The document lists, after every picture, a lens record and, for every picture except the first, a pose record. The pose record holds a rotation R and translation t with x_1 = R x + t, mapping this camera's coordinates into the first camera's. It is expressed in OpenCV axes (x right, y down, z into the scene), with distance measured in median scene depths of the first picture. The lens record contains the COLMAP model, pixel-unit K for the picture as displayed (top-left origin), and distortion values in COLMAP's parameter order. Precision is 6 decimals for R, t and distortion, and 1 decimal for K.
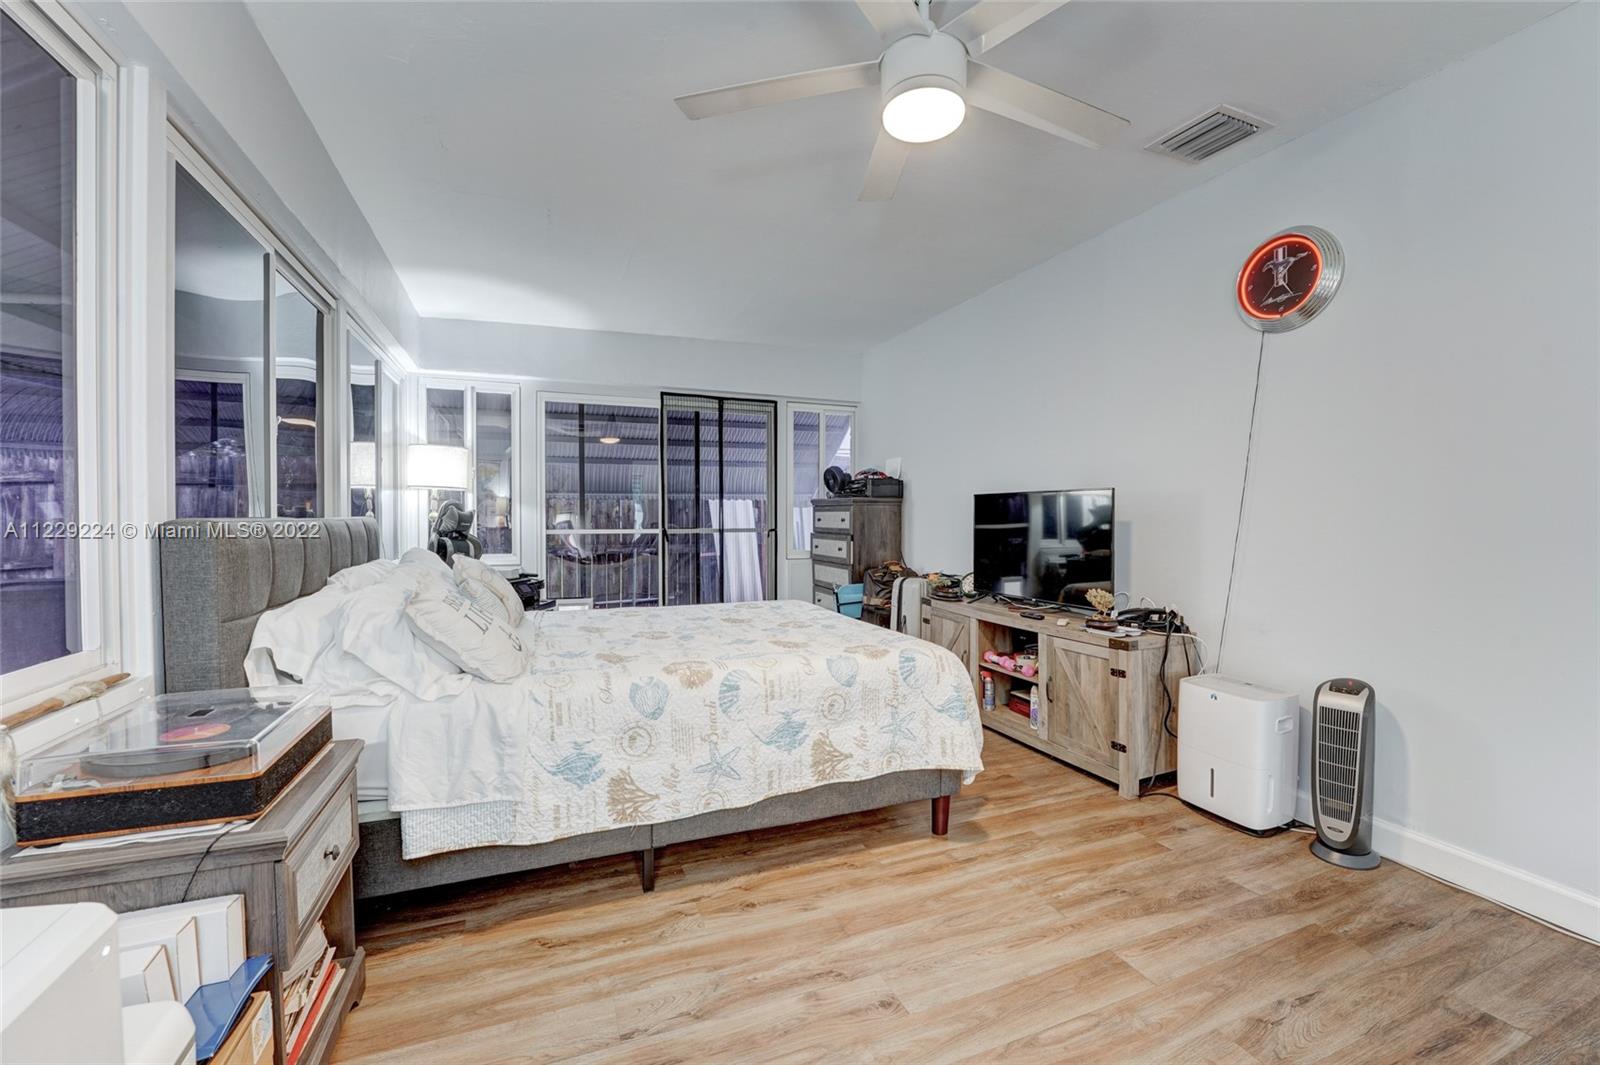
lens RADIAL K [[645.1, 0, 806.3], [0, 645.1, 534.3], [0, 0, 1]] dist [-0.026034, 0.001503]
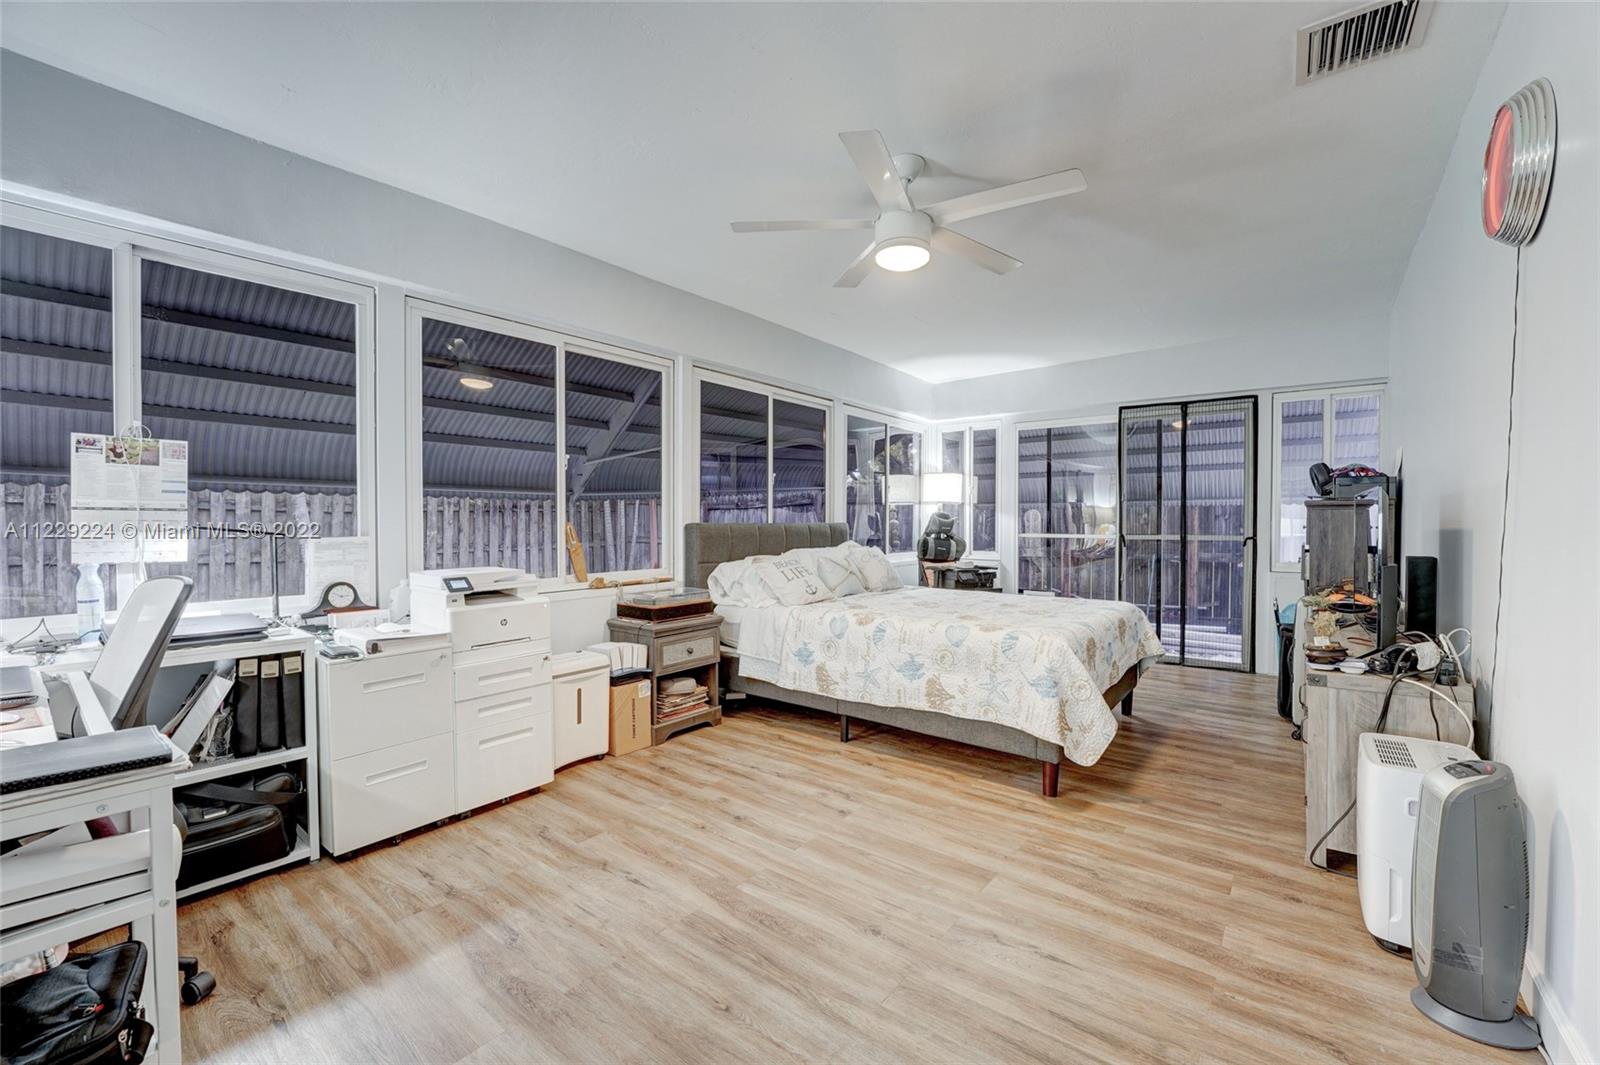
lens RADIAL K [[645.1, 0, 807.5], [0, 645.1, 522.8], [0, 0, 1]] dist [-0.026034, 0.001503]
pose [[0.510872, -0.000411, -0.859656, 1.076996], [-0.022916, 0.999638, -0.014096, -0.000596], [0.859351, 0.026901, 0.510678, 0.021833]]
